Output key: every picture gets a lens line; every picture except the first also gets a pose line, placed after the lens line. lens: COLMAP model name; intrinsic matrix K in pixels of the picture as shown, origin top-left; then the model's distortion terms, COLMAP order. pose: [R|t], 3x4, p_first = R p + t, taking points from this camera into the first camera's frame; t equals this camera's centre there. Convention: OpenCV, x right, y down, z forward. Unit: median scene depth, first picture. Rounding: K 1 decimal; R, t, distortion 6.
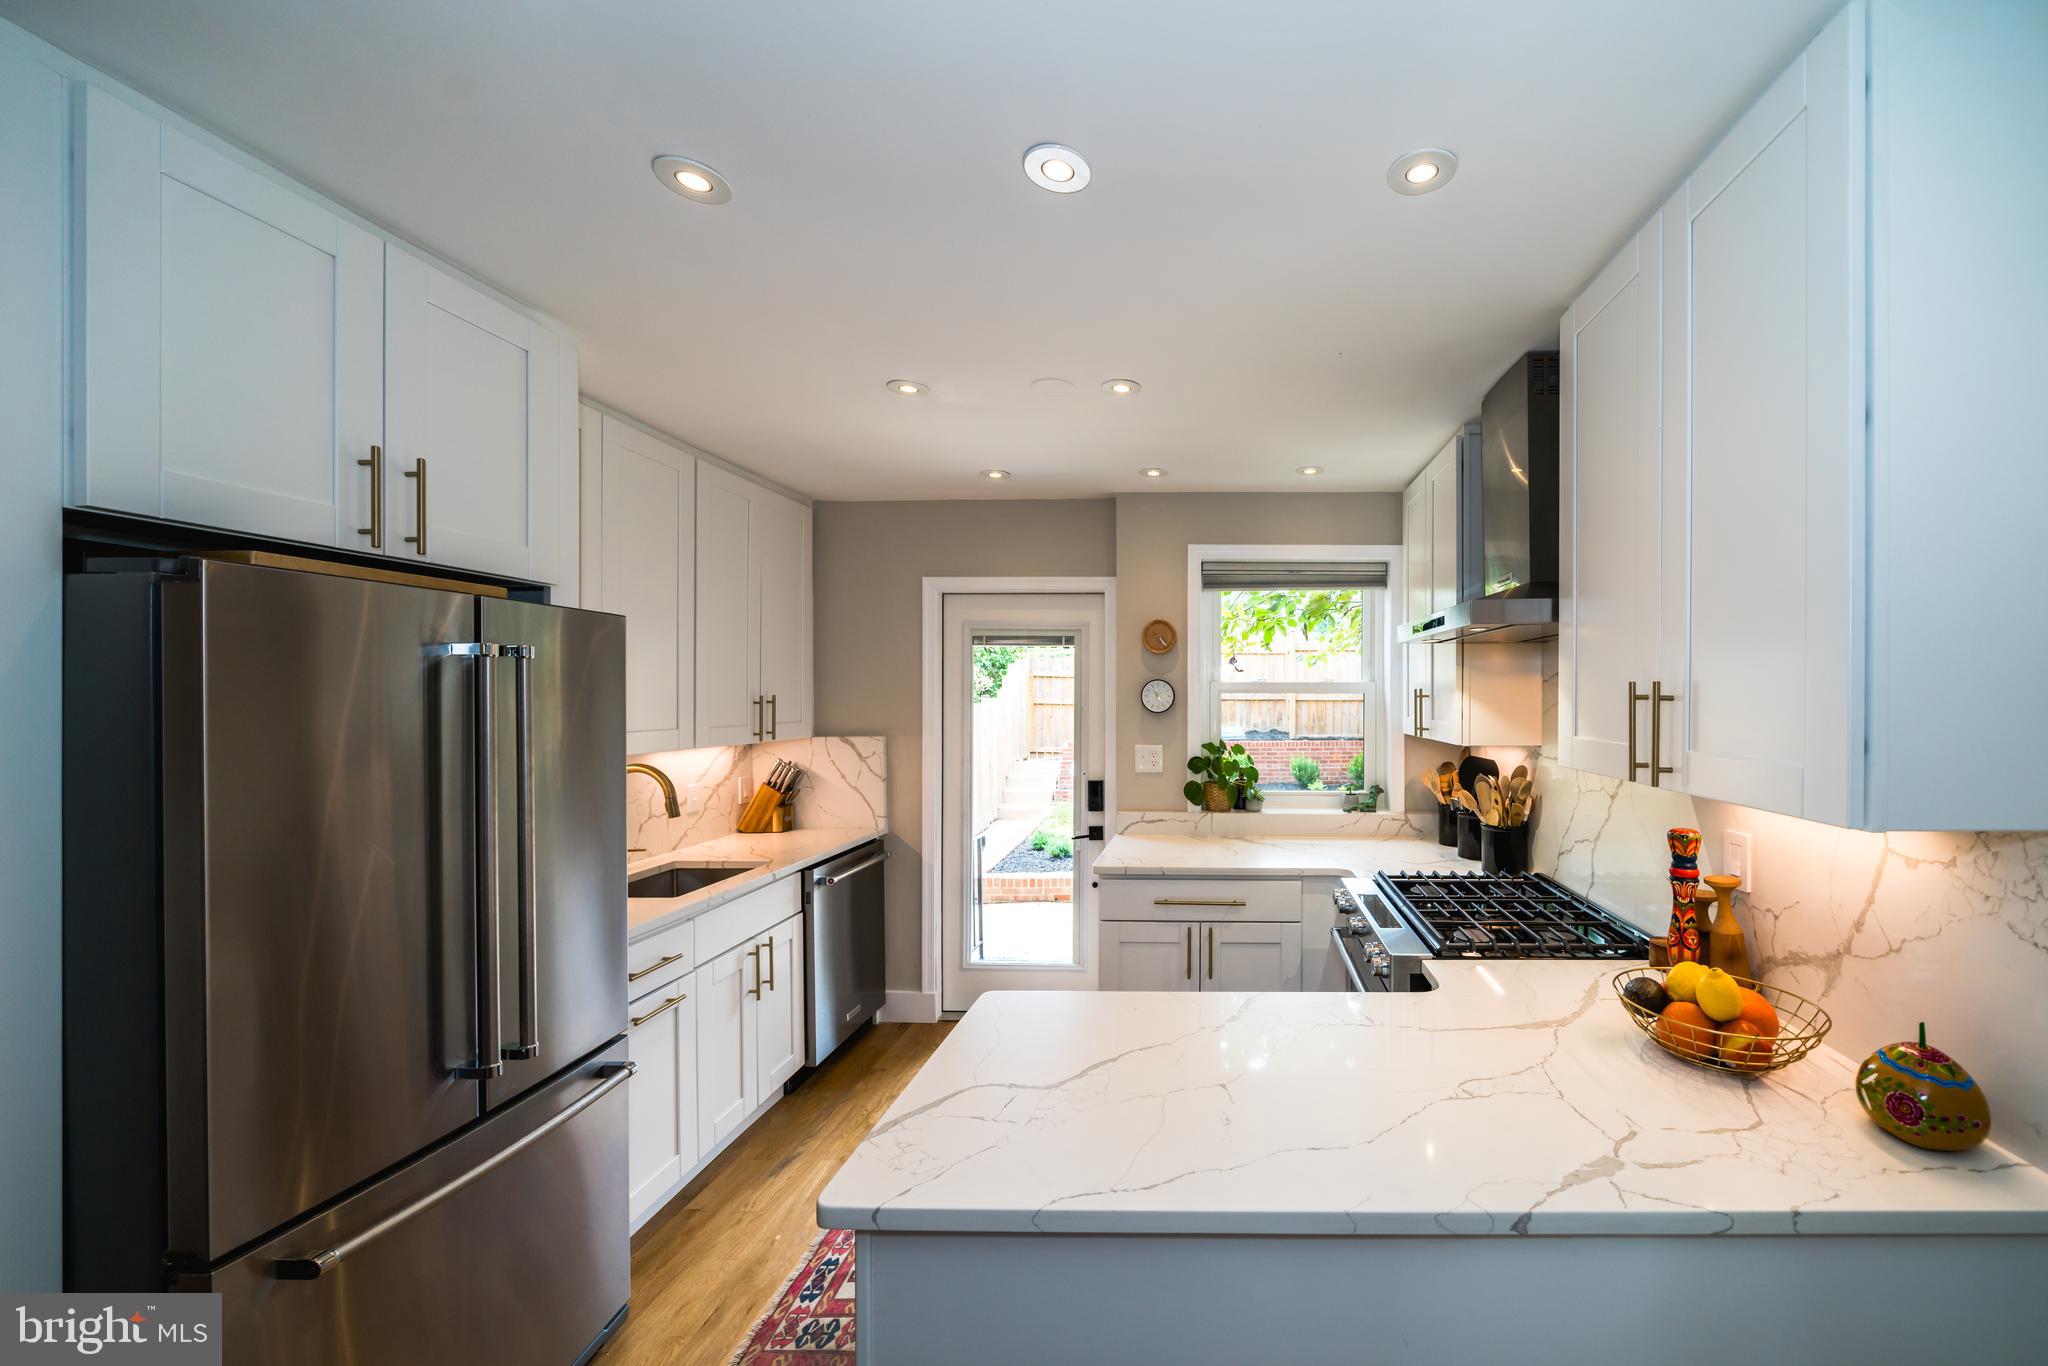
lens RADIAL K [[737.1, 0, 1225.5], [0, 737.1, 707.6], [0, 0, 1]] dist [0.000082, -0.000089]
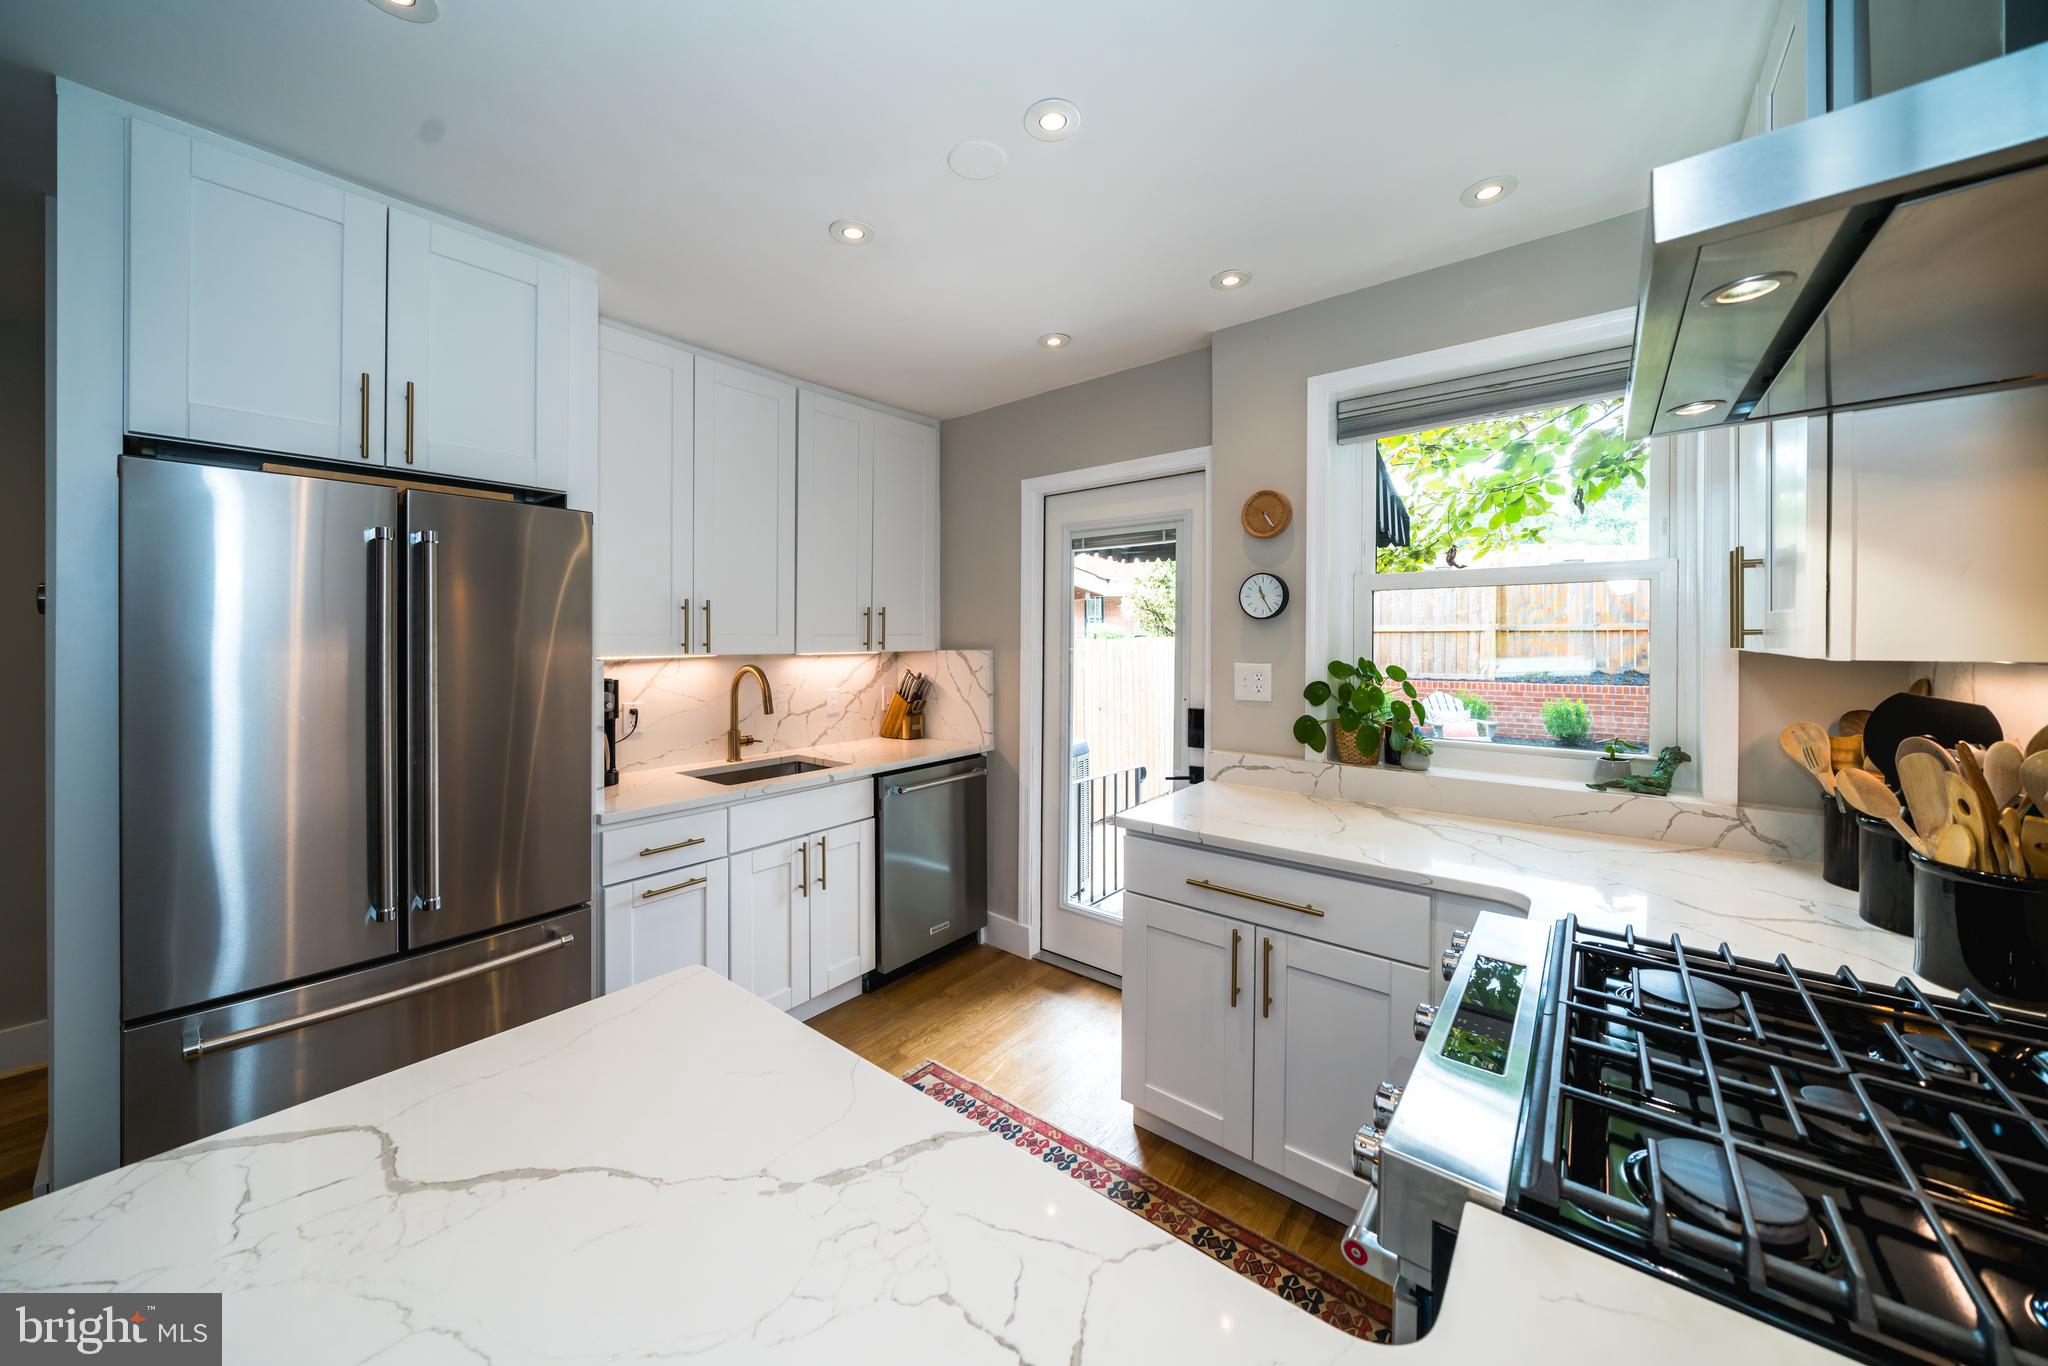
lens RADIAL K [[714.1, 0, 1025.7], [0, 714.1, 651.8], [0, 0, 1]] dist [-0.001585, -0.000104]
pose [[0.780989, 0.007926, -0.624494, 0.166520], [-0.003205, 0.999957, 0.008683, 0.033860], [0.624536, -0.004780, 0.780981, 0.305015]]
